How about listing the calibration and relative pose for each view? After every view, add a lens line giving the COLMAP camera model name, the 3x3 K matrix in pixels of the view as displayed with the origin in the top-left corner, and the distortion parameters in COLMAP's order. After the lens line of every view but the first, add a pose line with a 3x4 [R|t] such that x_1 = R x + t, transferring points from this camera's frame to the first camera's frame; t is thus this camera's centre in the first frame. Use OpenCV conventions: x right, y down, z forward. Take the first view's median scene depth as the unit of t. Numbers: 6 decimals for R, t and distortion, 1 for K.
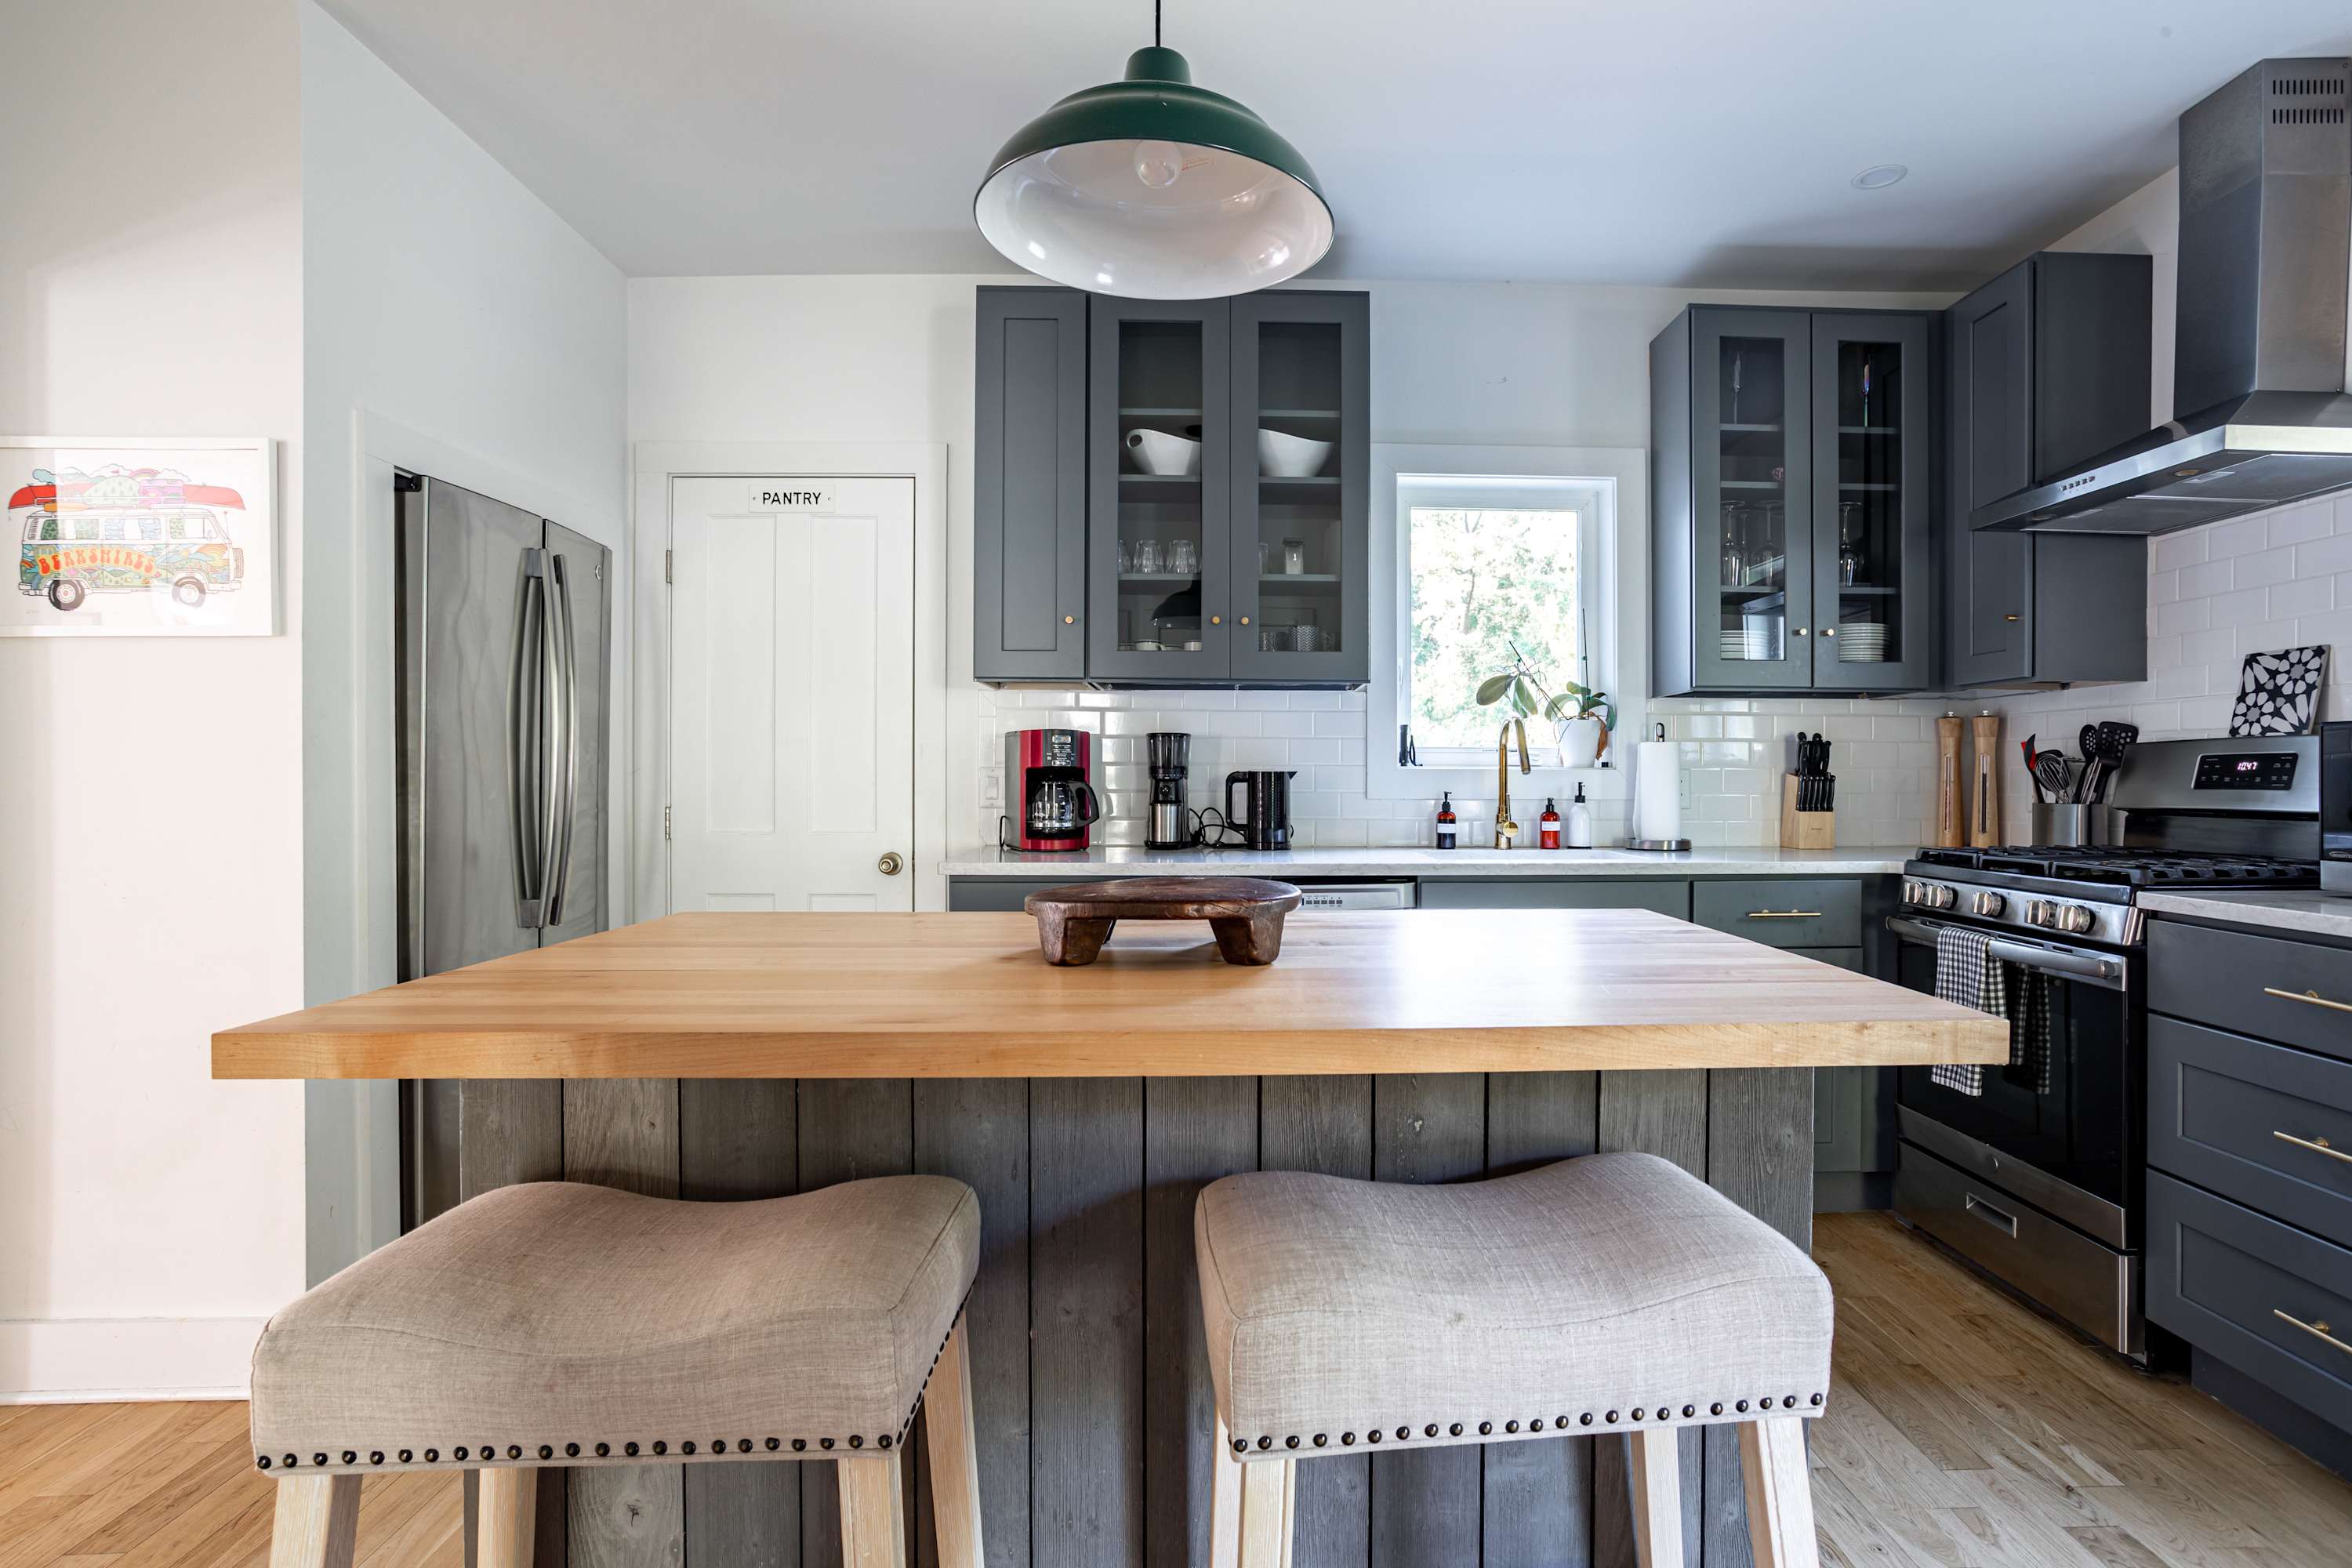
lens RADIAL K [[1221.6, 0, 1170.6], [0, 1221.6, 796.6], [0, 0, 1]] dist [-0.052778, 0.038592]
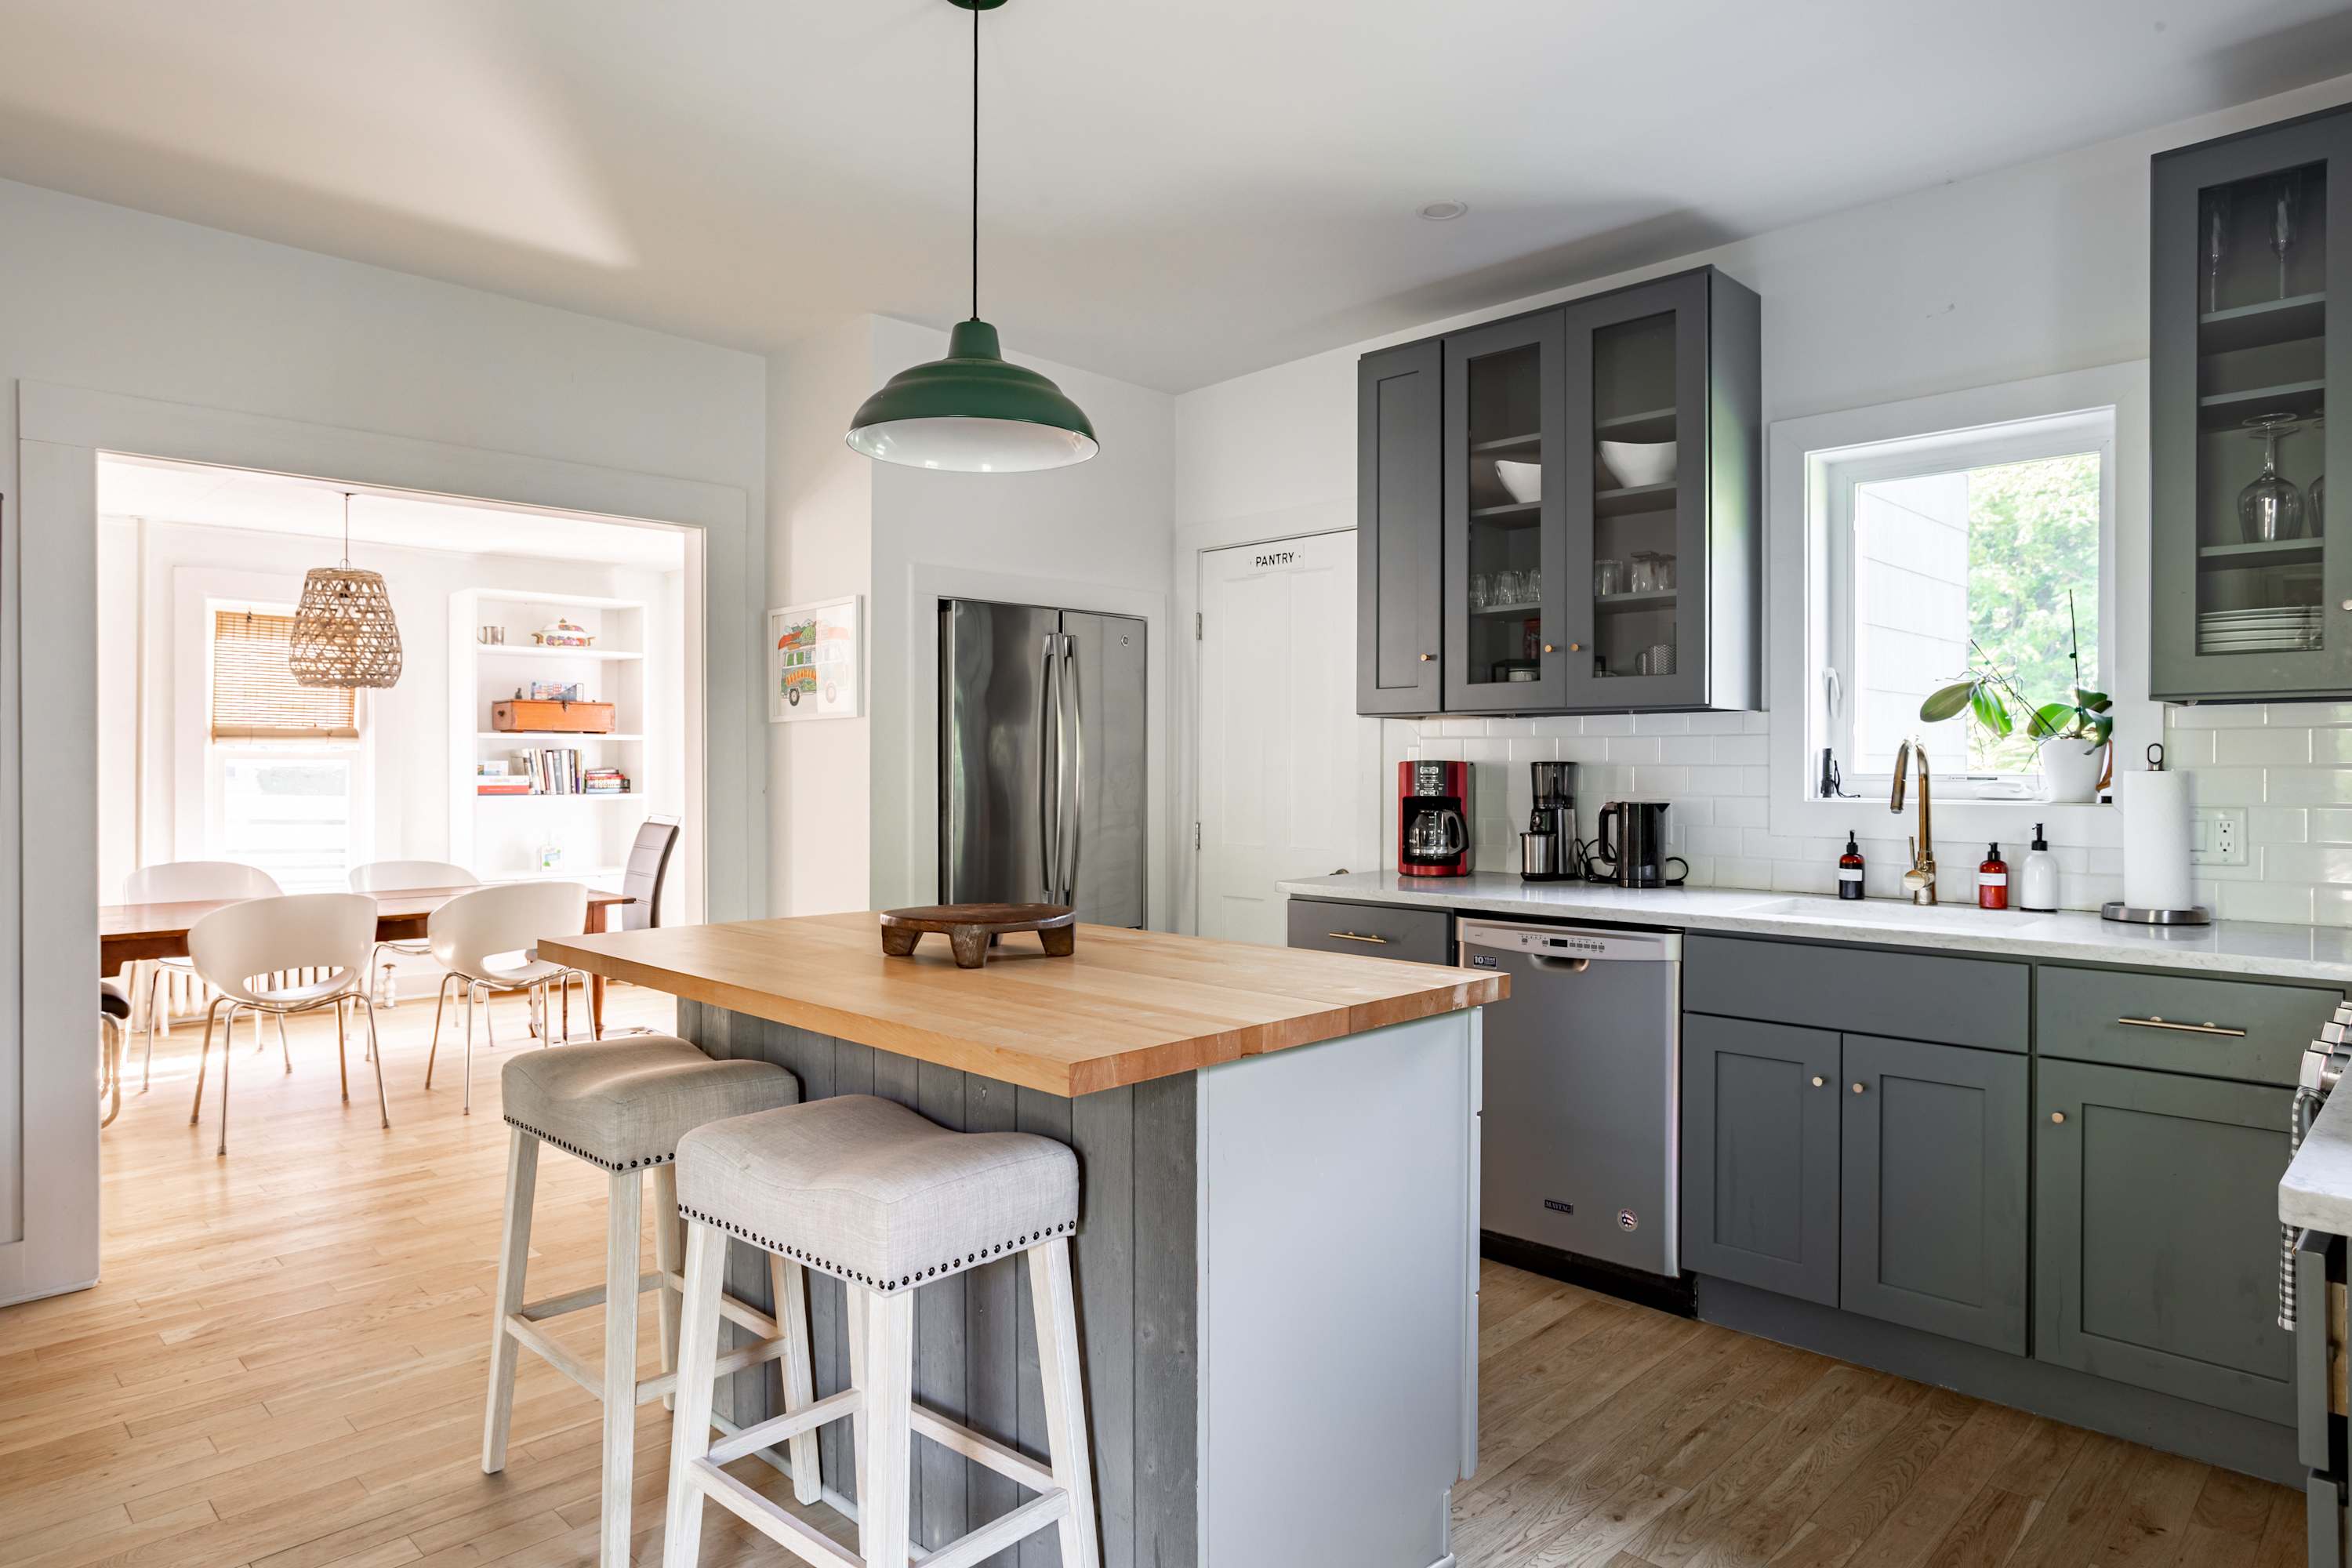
lens RADIAL K [[1403.5, 0, 1184.5], [0, 1403.5, 777.3], [0, 0, 1]] dist [-0.005781, -0.000185]
pose [[0.684133, 0.003365, -0.729350, 0.620221], [-0.008215, 0.999961, -0.003093, -0.033995], [0.729311, 0.008108, 0.684134, 0.022741]]
